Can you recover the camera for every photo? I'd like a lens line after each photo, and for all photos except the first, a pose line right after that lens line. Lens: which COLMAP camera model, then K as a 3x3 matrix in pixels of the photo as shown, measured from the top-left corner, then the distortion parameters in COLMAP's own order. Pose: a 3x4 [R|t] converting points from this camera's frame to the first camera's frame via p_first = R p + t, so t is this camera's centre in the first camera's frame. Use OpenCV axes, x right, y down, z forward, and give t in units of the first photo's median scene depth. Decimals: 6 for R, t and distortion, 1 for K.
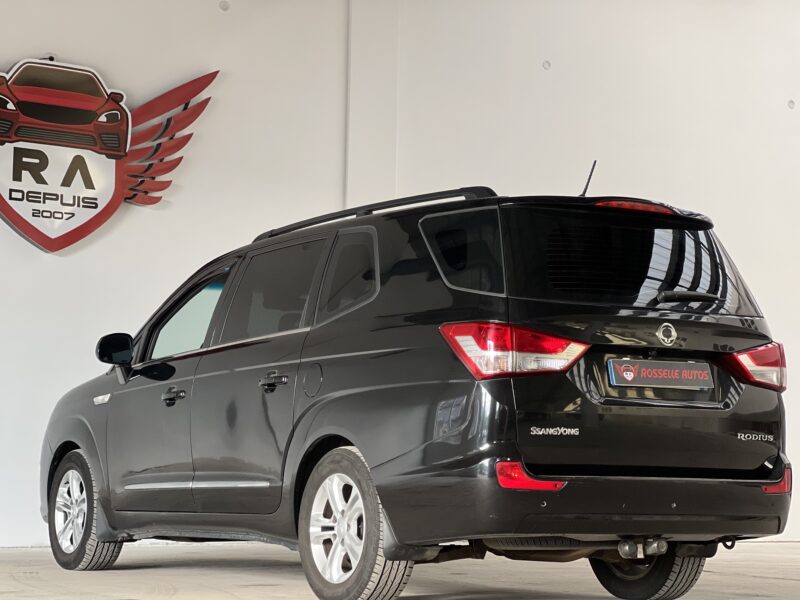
lens RADIAL K [[1763.7, 0, 400.0], [0, 1763.7, 300.0], [0, 0, 1]] dist [0.003607, 1.216120]
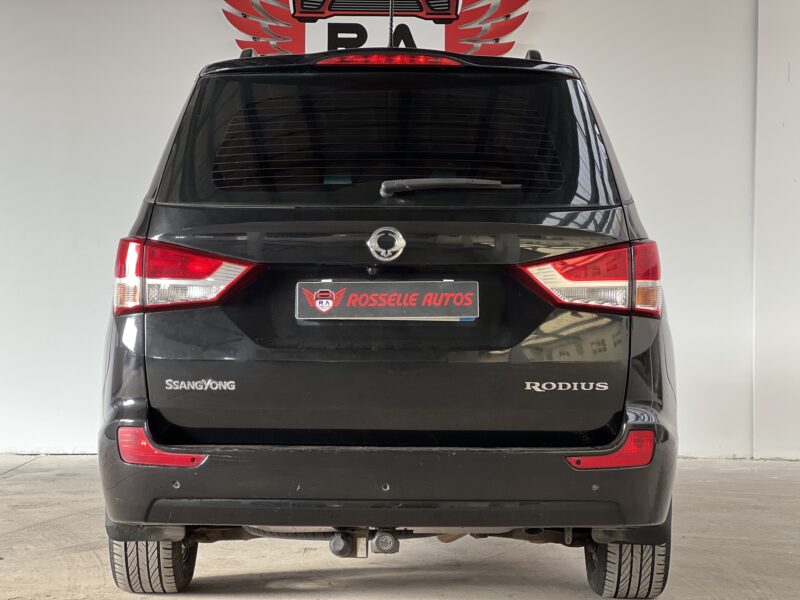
lens RADIAL K [[1763.7, 0, 400.0], [0, 1763.7, 300.0], [0, 0, 1]] dist [0.003607, 1.216120]
pose [[0.844201, -0.013120, -0.535866, 0.301409], [0.058558, 0.995975, 0.067866, -0.003137], [0.532819, -0.088672, 0.841571, 0.235075]]
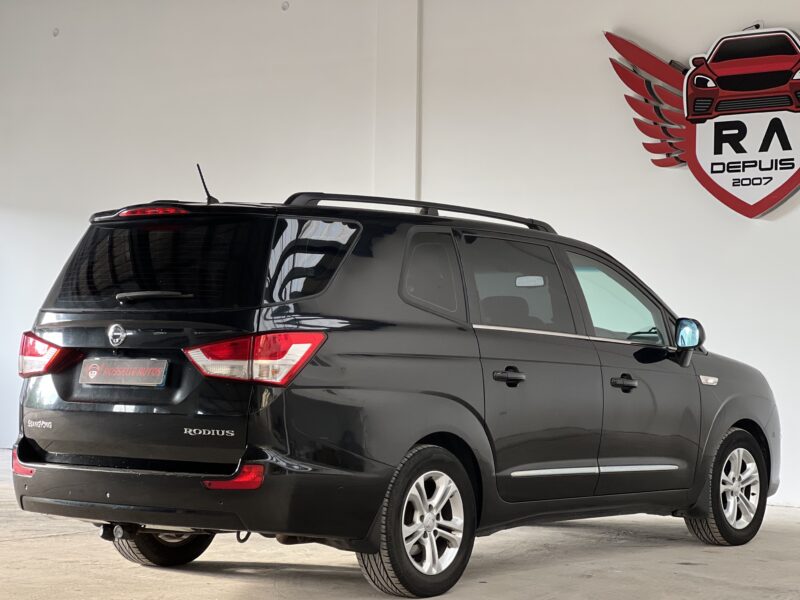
lens RADIAL K [[1763.7, 0, 400.0], [0, 1763.7, 300.0], [0, 0, 1]] dist [0.003607, 1.216120]
pose [[0.355369, -0.038074, -0.933950, 0.686102], [0.082405, 0.996556, -0.009271, 0.012731], [0.931087, -0.073667, 0.357283, 0.443152]]
